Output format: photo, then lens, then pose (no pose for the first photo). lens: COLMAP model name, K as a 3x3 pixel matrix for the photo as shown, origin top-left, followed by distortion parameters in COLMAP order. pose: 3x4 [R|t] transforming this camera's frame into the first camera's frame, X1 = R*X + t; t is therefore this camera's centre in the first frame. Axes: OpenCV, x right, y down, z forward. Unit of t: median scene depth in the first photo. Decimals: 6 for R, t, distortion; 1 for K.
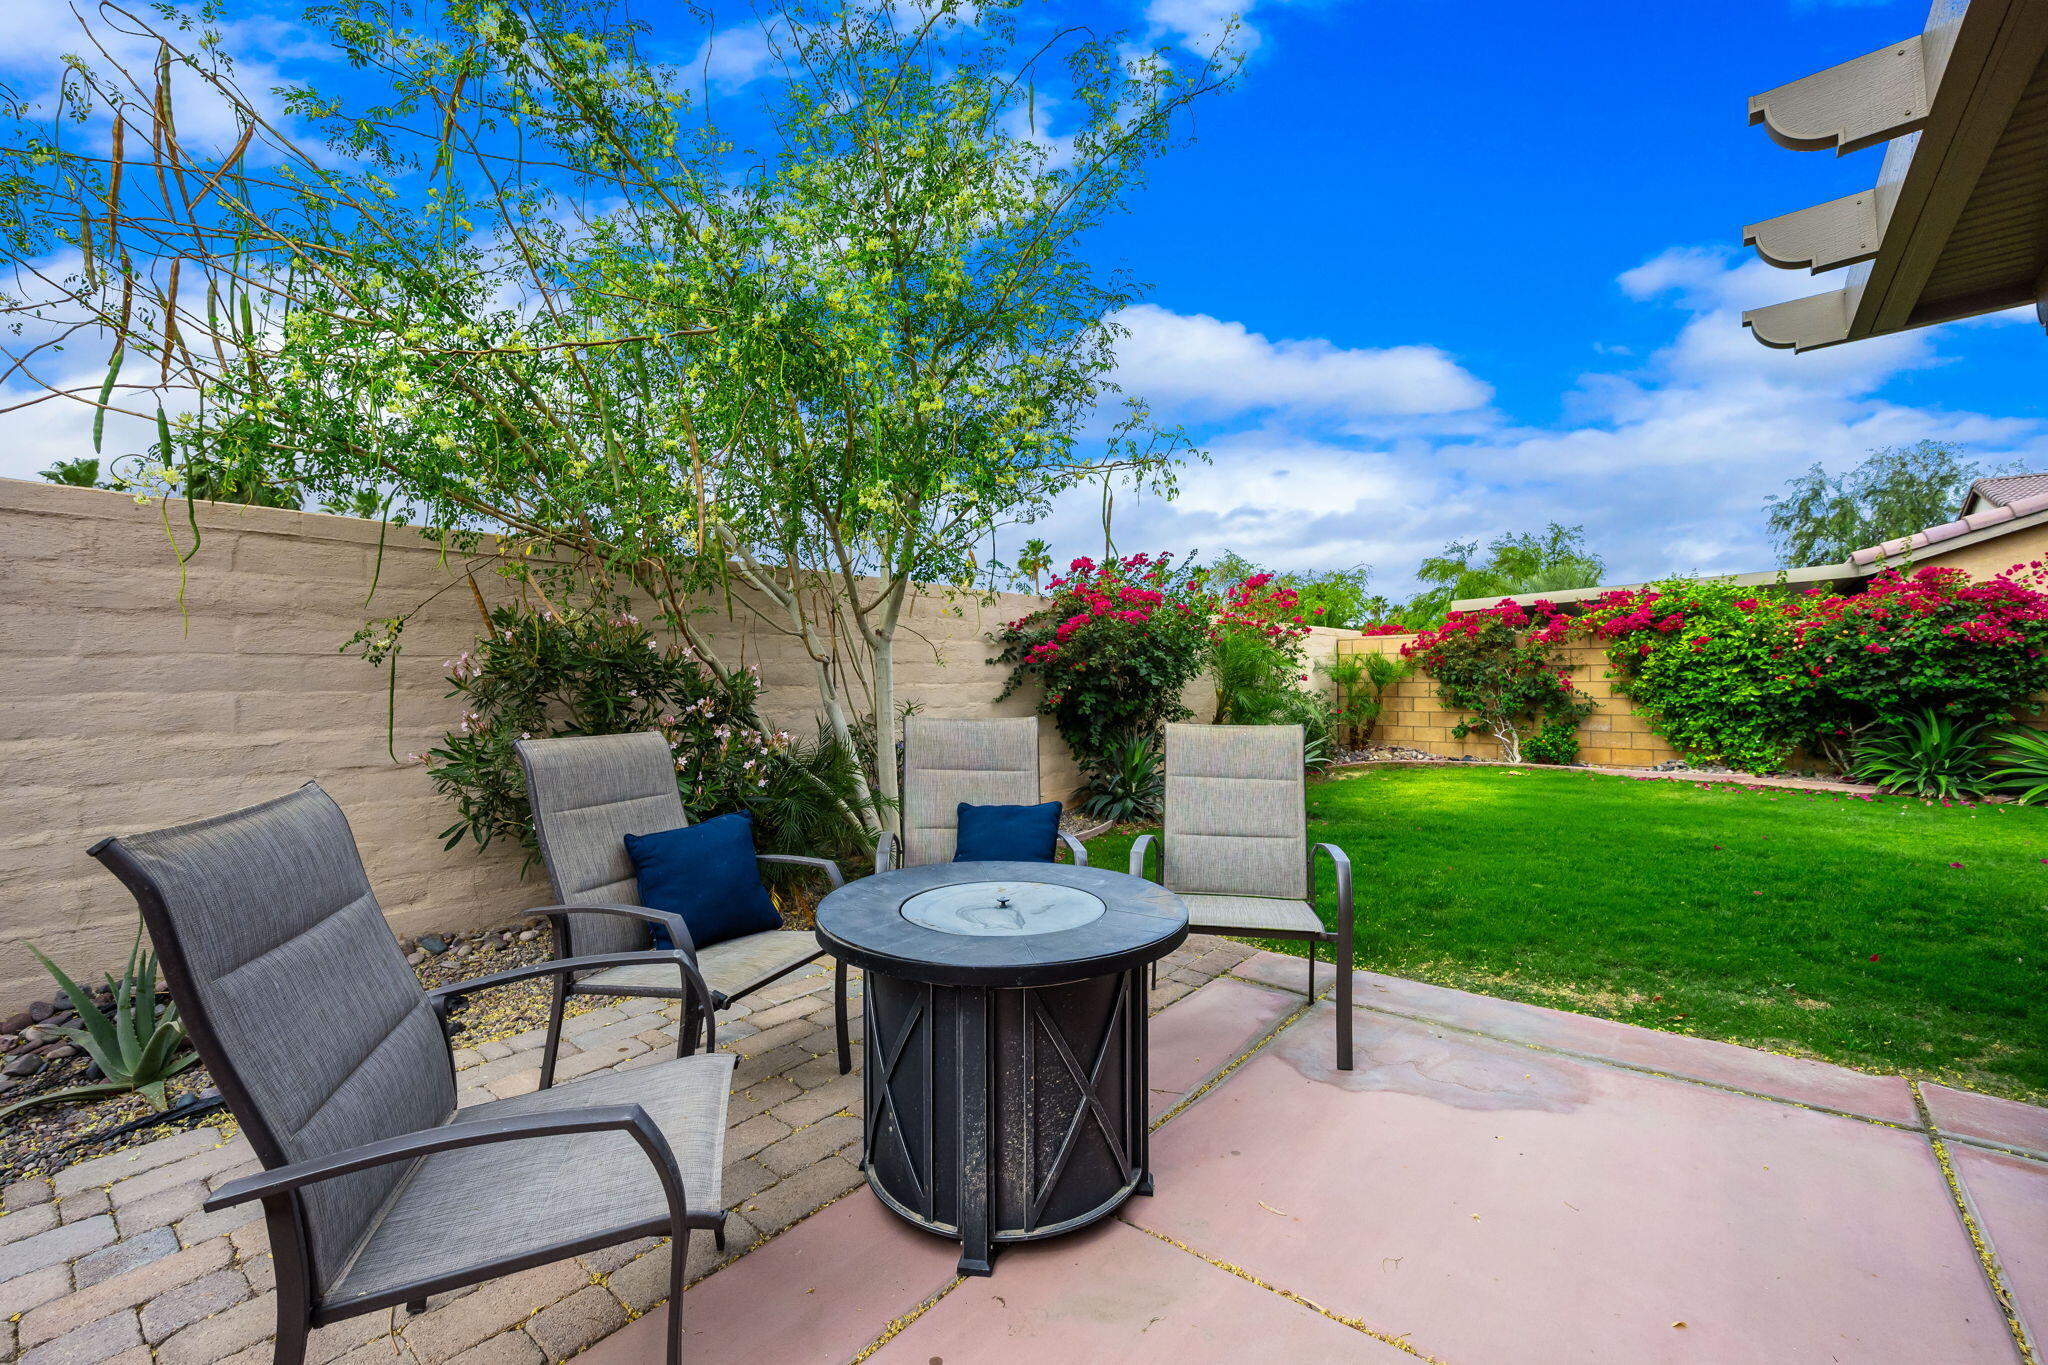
lens RADIAL K [[870.8, 0, 1010.8], [0, 870.8, 681.5], [0, 0, 1]] dist [-0.006986, 0.001996]
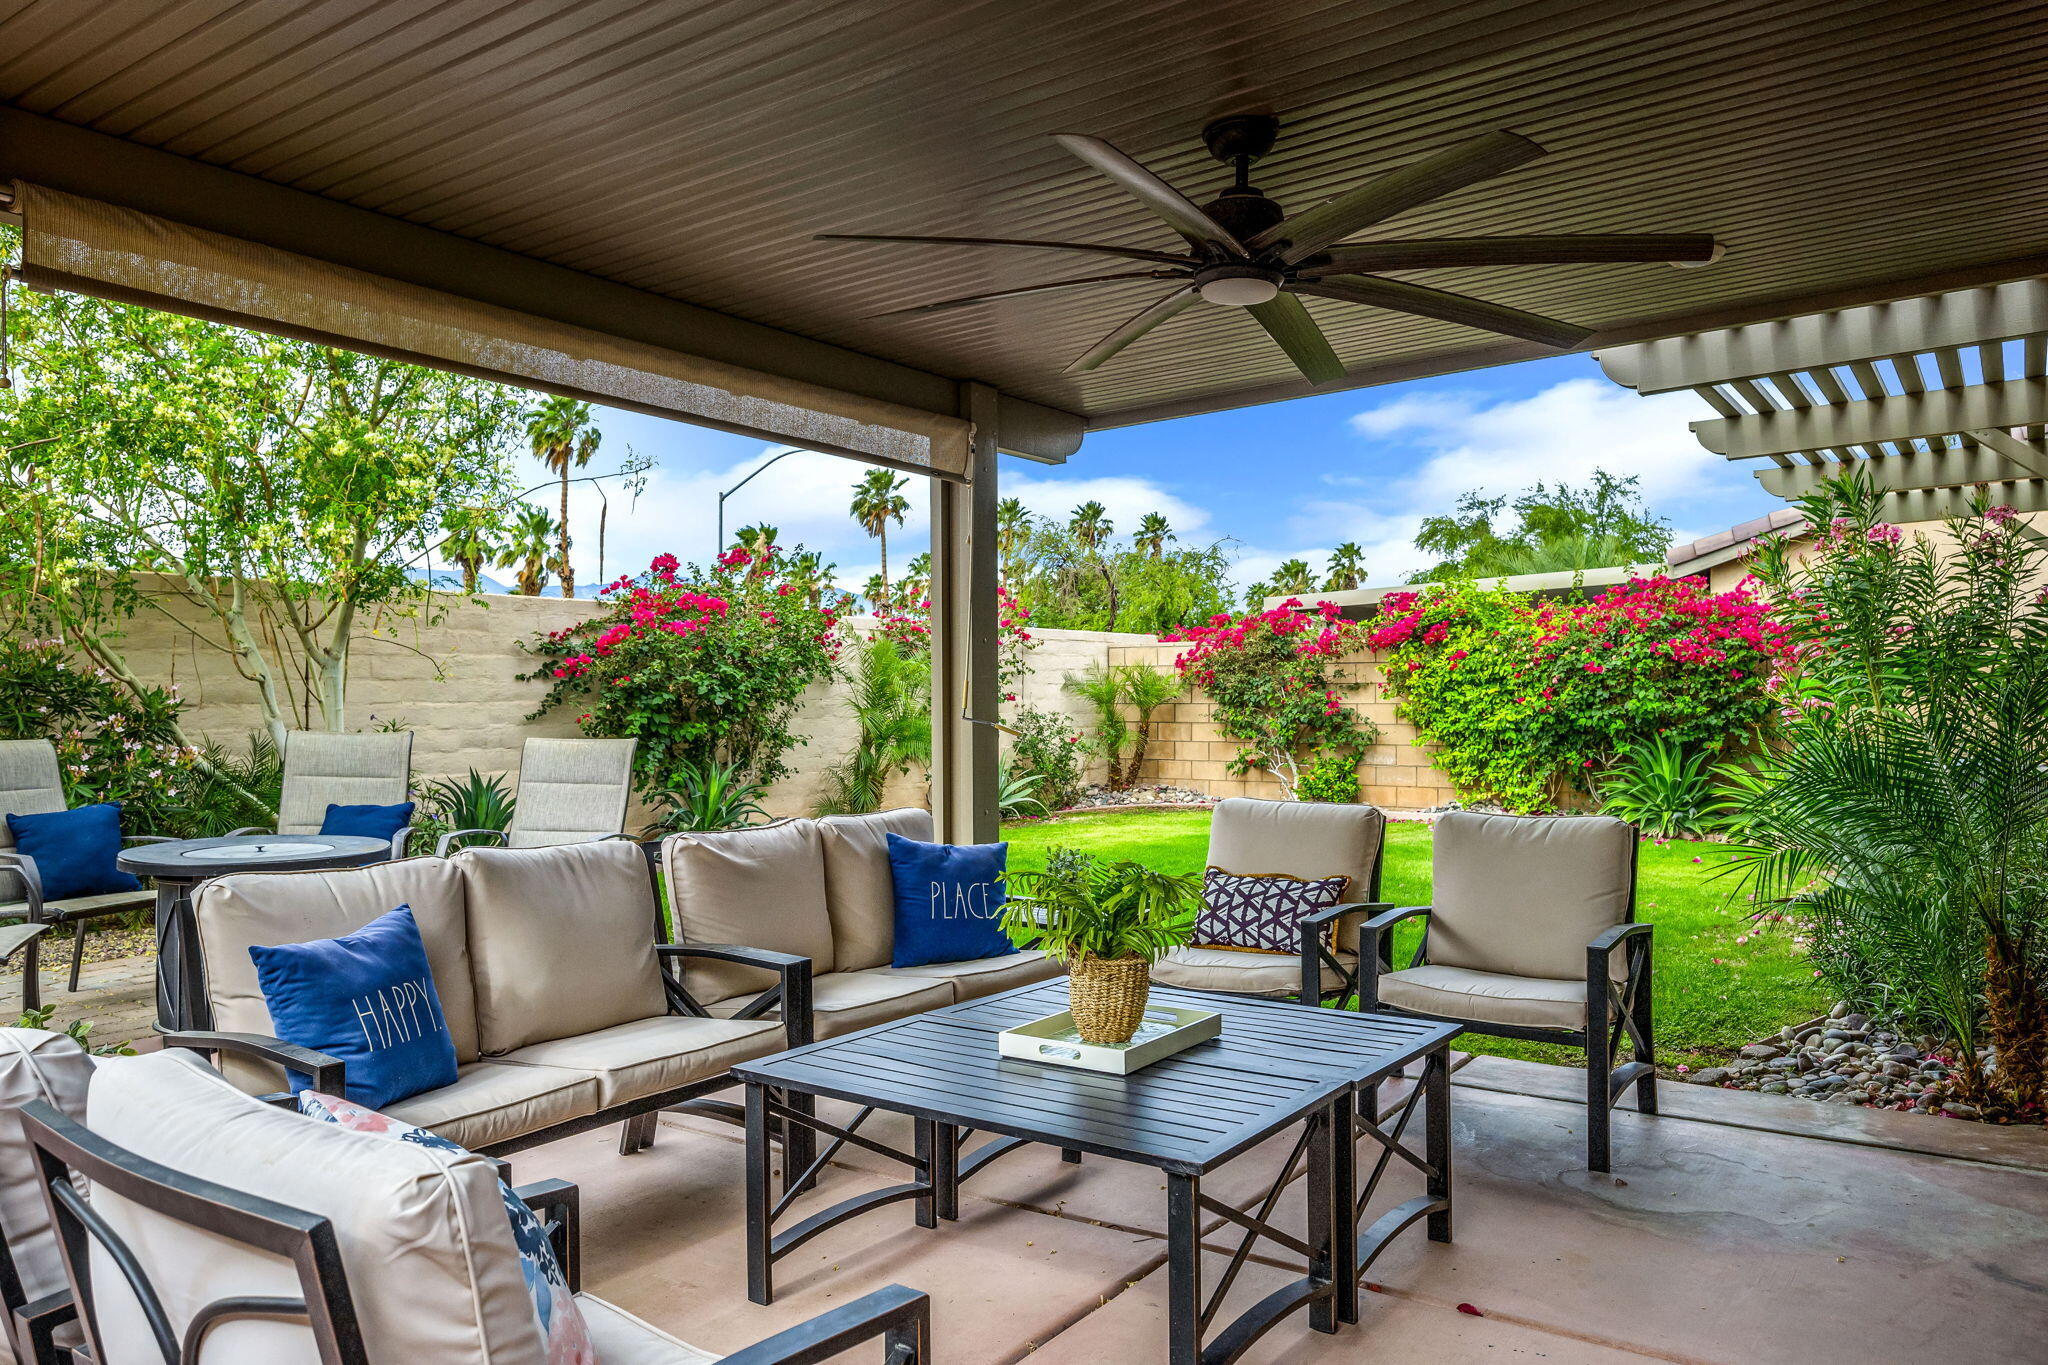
lens RADIAL K [[1500.0, 0, 1024.0], [0, 1500.0, 681.6], [0, 0, 1]] dist [-0.003290, 0.005312]
pose [[0.996631, 0.005738, 0.081812, 0.265858], [-0.004758, 0.999915, -0.012165, -0.002052], [-0.081875, 0.011735, 0.996573, -0.410251]]
